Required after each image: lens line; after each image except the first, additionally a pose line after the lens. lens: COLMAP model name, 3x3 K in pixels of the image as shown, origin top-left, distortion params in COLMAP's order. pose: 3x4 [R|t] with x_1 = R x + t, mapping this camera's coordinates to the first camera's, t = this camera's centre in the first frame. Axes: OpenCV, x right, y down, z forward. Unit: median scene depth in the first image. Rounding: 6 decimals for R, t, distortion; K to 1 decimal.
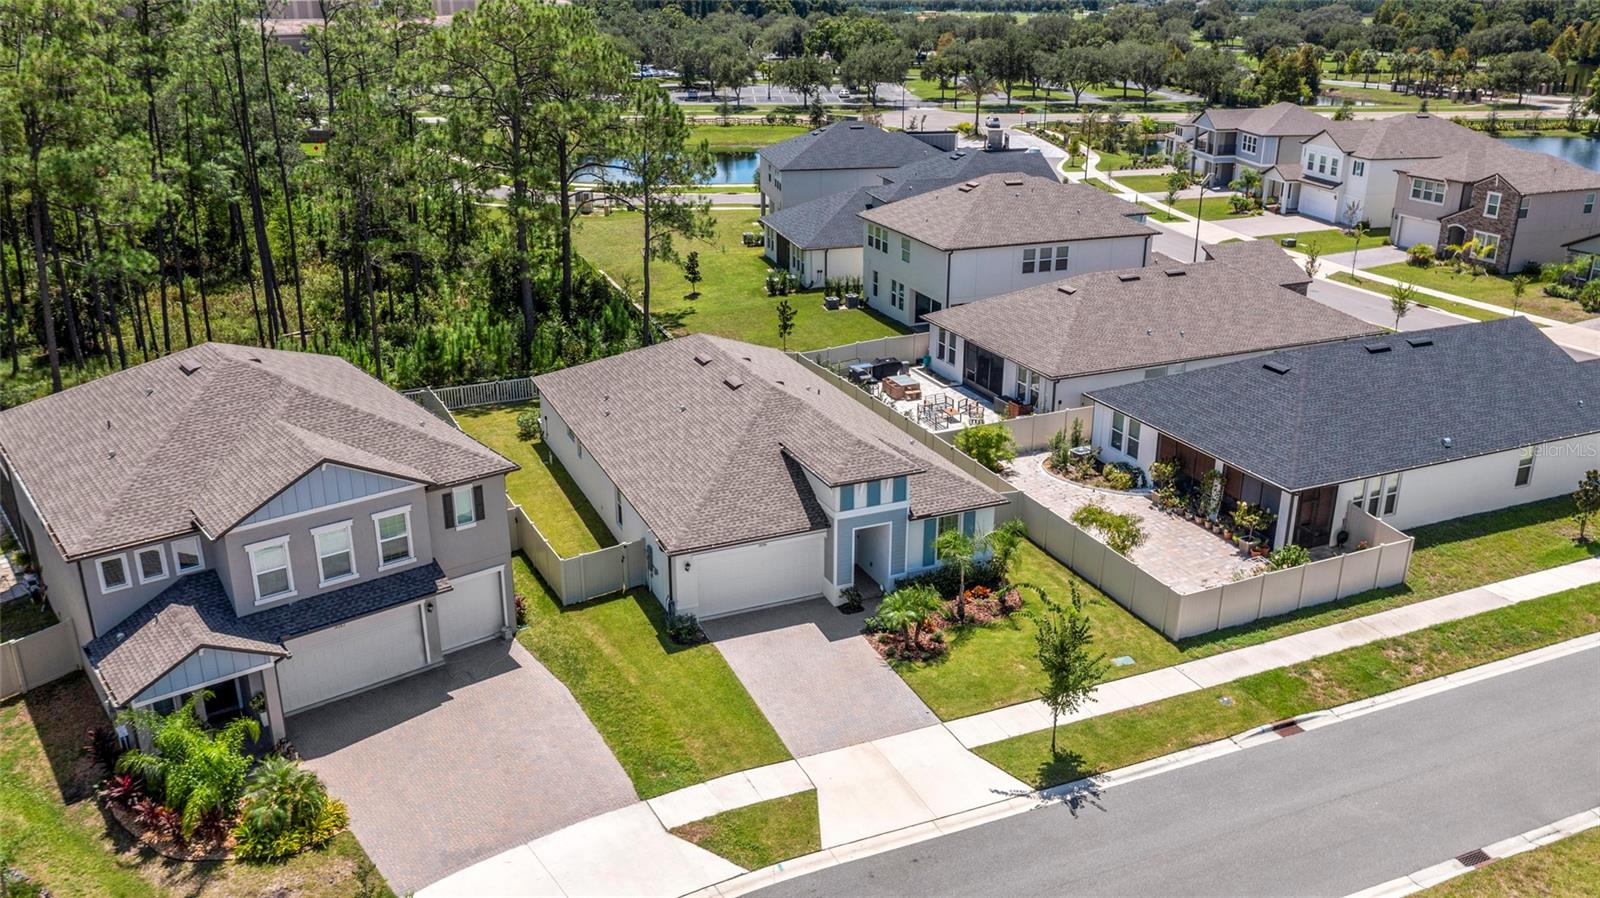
lens RADIAL K [[1268.8, 0, 800.0], [0, 1268.8, 449.0], [0, 0, 1]] dist [-0.001660, 0.006946]
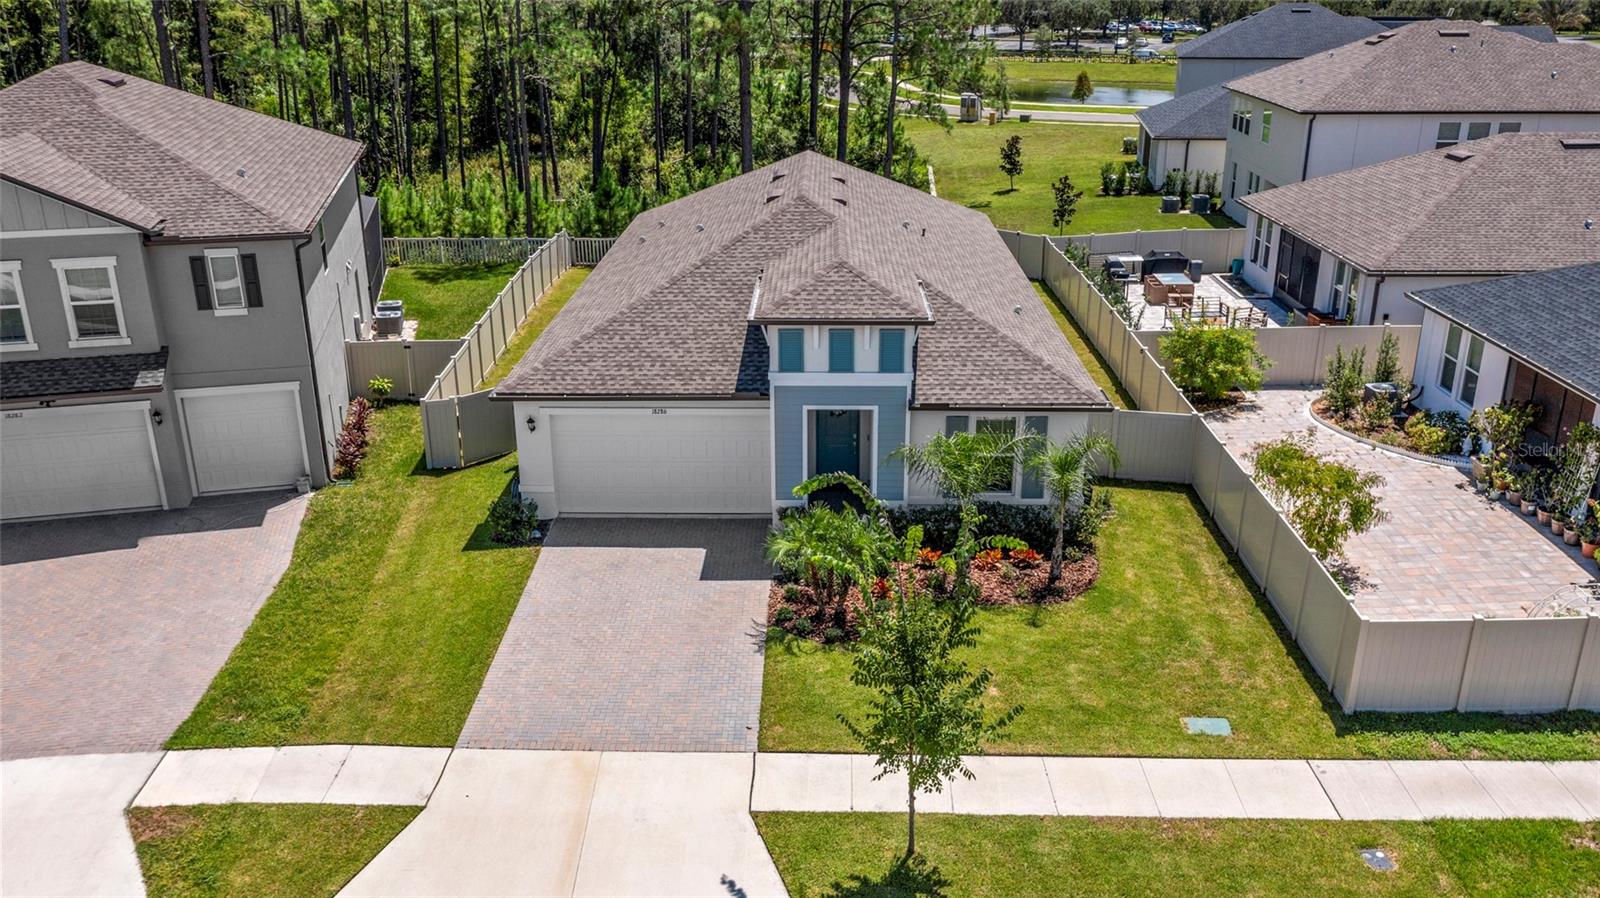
lens RADIAL K [[1268.8, 0, 800.0], [0, 1268.8, 449.0], [0, 0, 1]] dist [-0.001660, 0.006946]
pose [[0.906519, 0.143261, -0.397114, 0.280038], [-0.141717, 0.989343, 0.033404, 0.063399], [0.397668, 0.025997, 0.917161, 0.460517]]
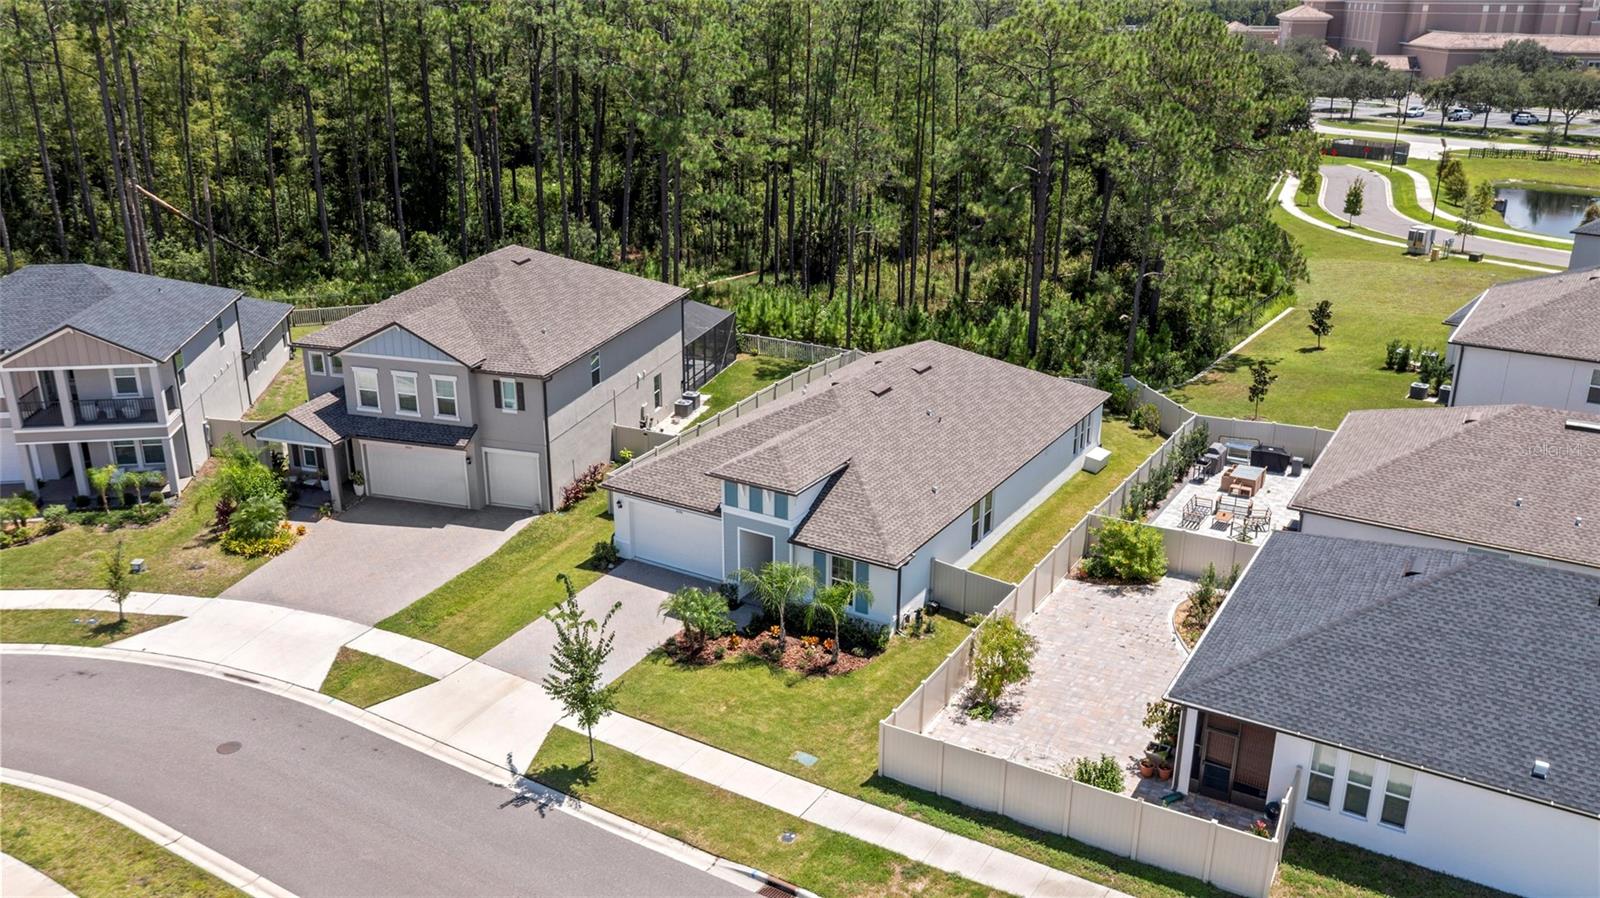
lens RADIAL K [[1276.4, 0, 800.0], [0, 1276.4, 449.0], [0, 0, 1]] dist [0.005040, 0.006660]
pose [[0.574912, 0.280117, -0.768772, 0.834108], [-0.287800, 0.948761, 0.130474, -0.142663], [0.765929, 0.146241, 0.626072, 0.400147]]
